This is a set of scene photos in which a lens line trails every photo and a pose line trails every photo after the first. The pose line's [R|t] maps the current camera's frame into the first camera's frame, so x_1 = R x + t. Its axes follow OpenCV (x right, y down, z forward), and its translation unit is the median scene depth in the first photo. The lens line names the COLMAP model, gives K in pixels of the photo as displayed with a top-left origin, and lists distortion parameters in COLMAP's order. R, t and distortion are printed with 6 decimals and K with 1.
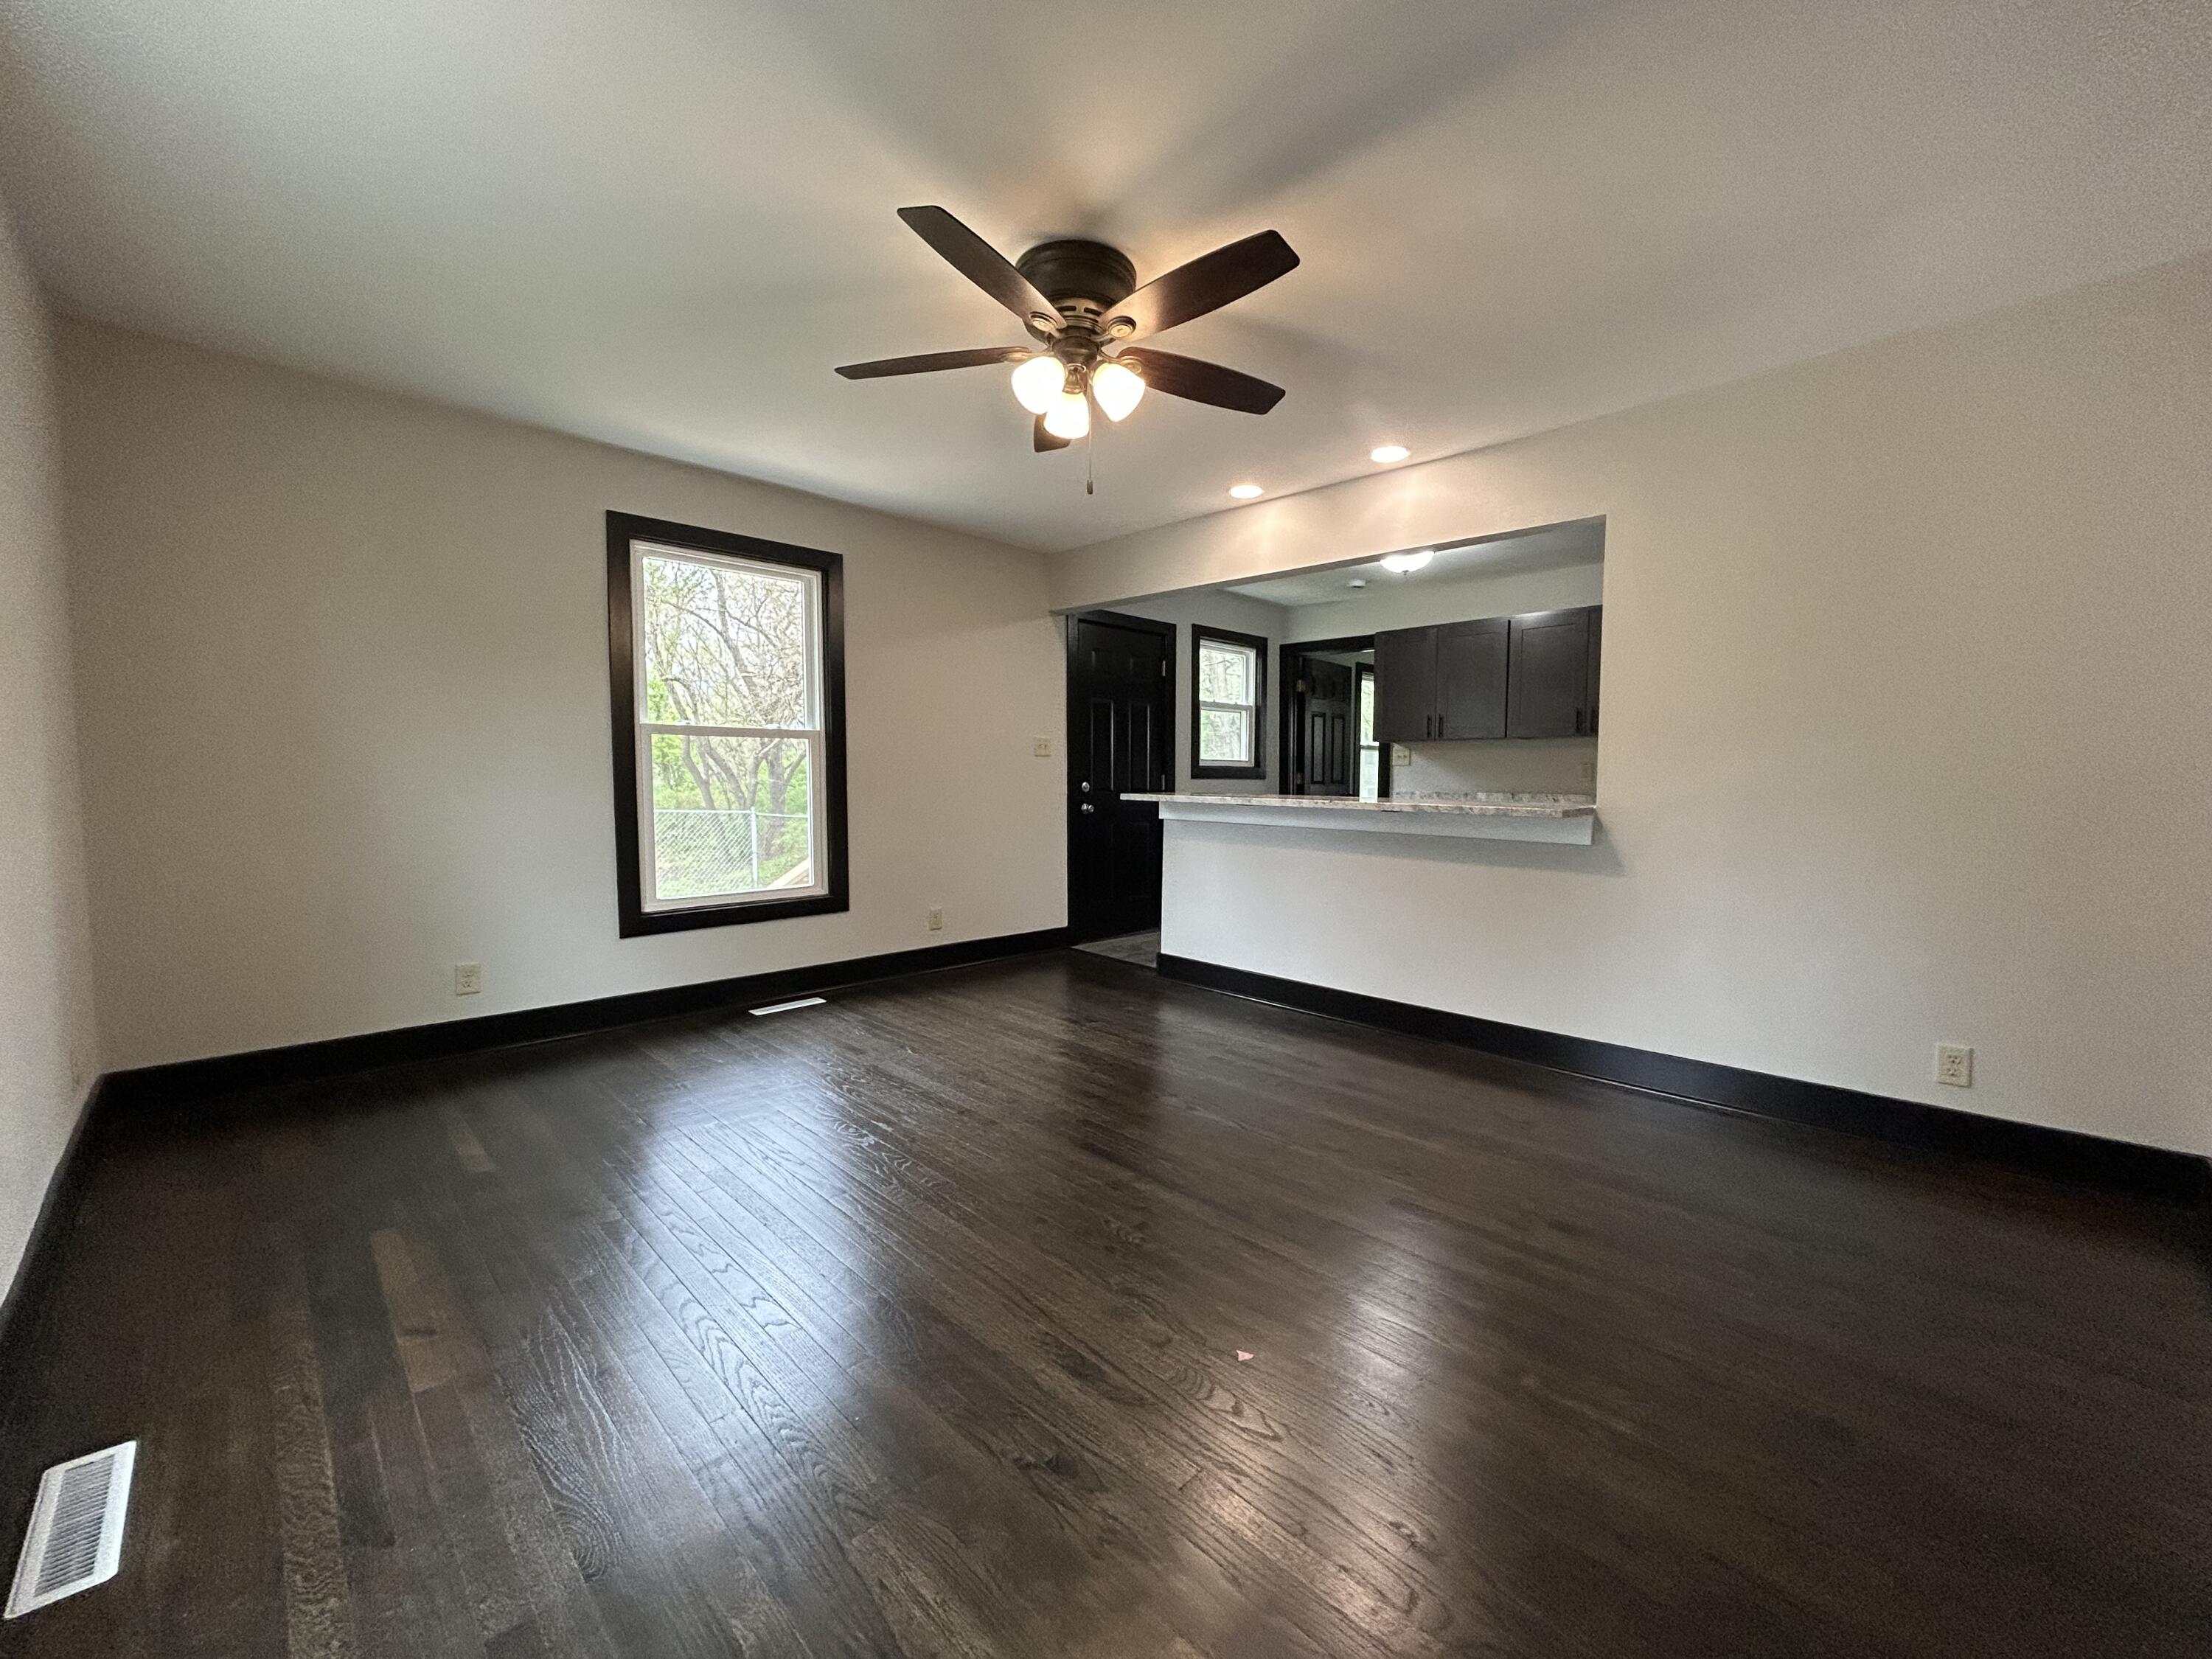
lens RADIAL K [[882.2, 0, 1102.9], [0, 882.2, 823.6], [0, 0, 1]] dist [-0.002987, -0.000266]
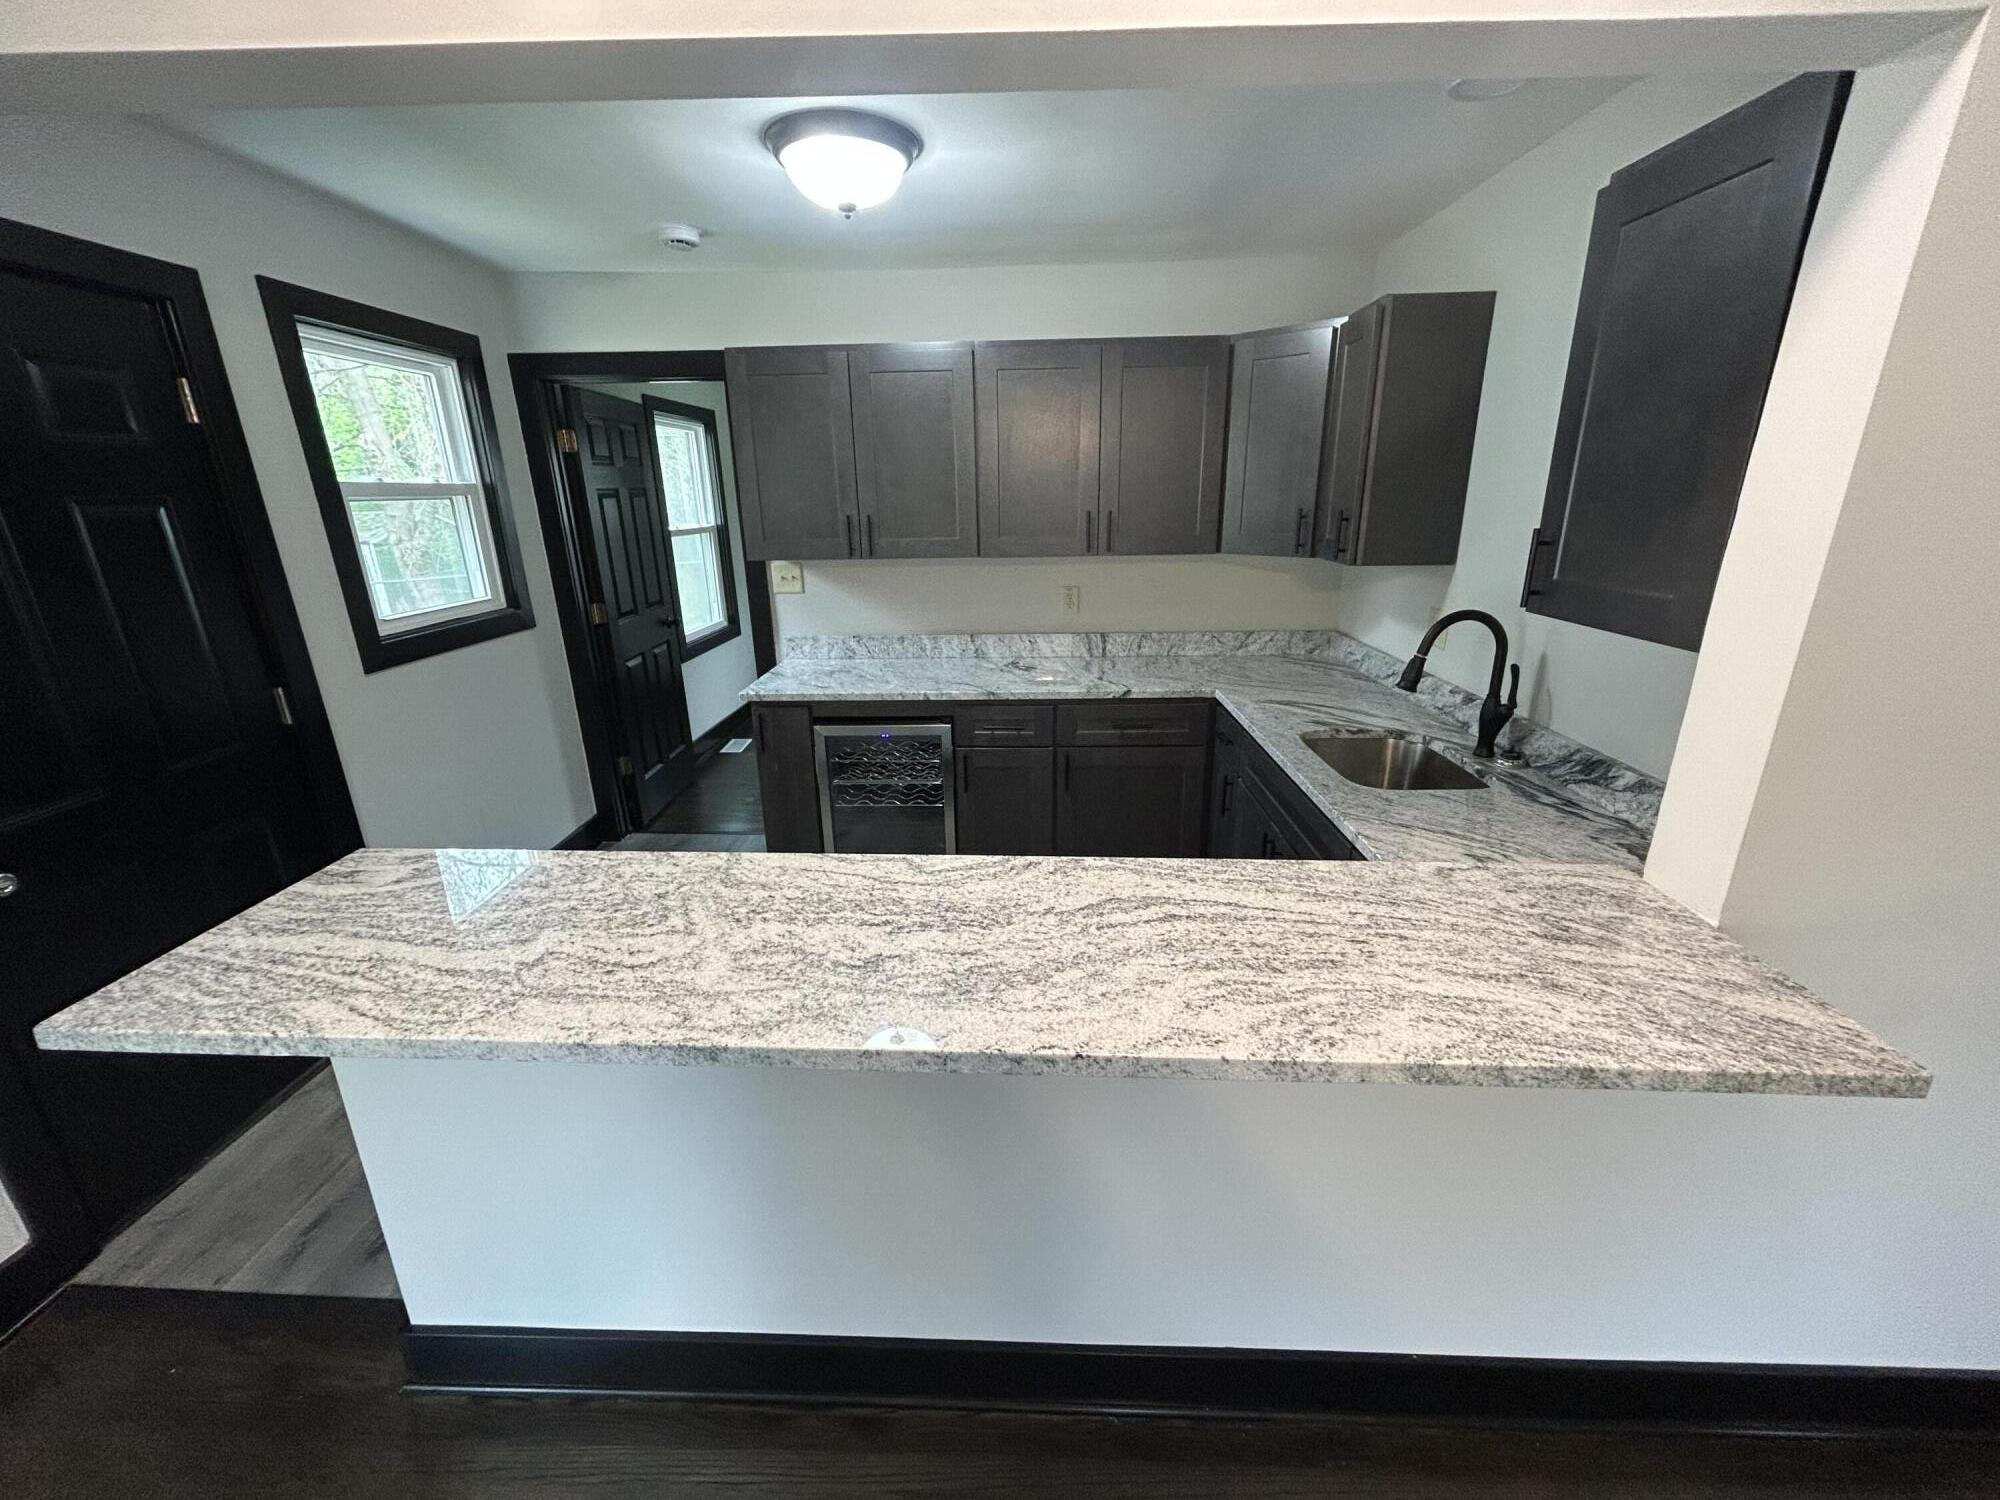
lens RADIAL K [[797.7, 0, 1004.2], [0, 797.7, 752.0], [0, 0, 1]] dist [-0.002987, -0.000266]
pose [[0.720073, -0.233420, 0.653460, 0.060419], [0.058053, 0.958686, 0.278478, -0.104255], [-0.691466, -0.162589, 0.703875, 0.490619]]
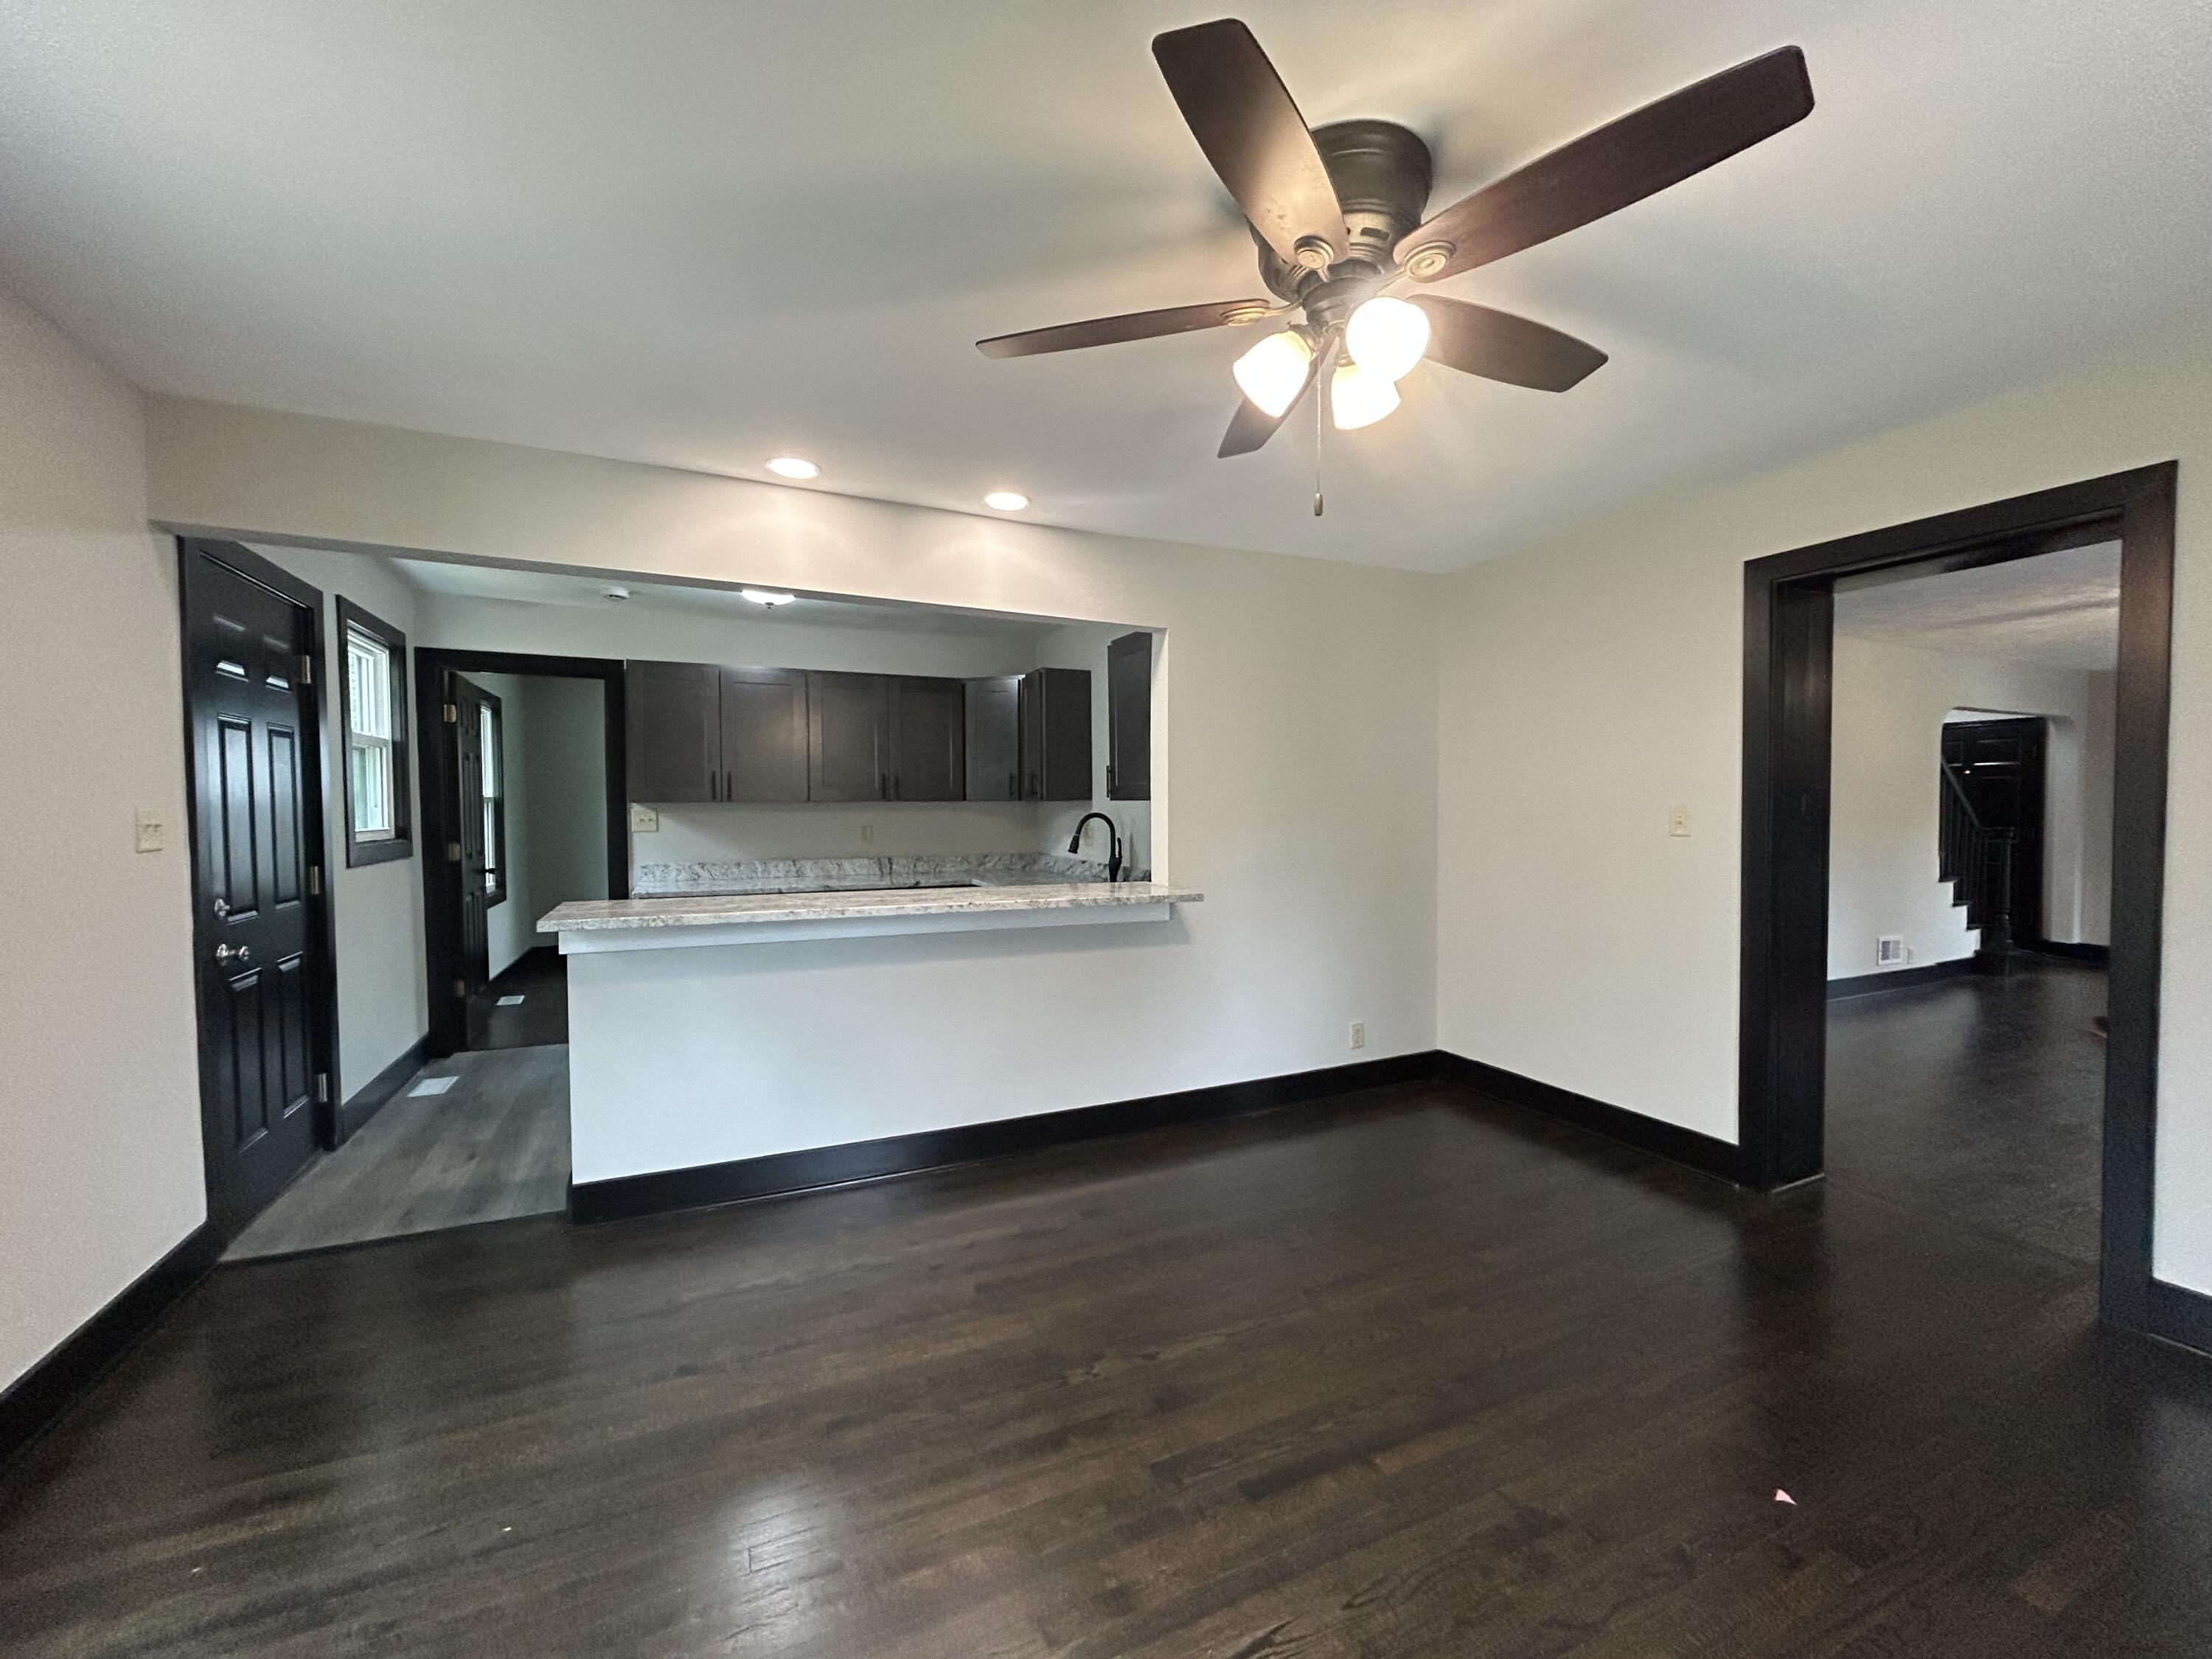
lens RADIAL K [[882.2, 0, 1099.6], [0, 882.2, 829.2], [0, 0, 1]] dist [-0.002987, -0.000266]
pose [[0.340507, -0.033649, 0.939640, -0.262751], [0.056080, 0.998307, 0.015428, -0.056876], [-0.938568, 0.047441, 0.341818, 0.345857]]
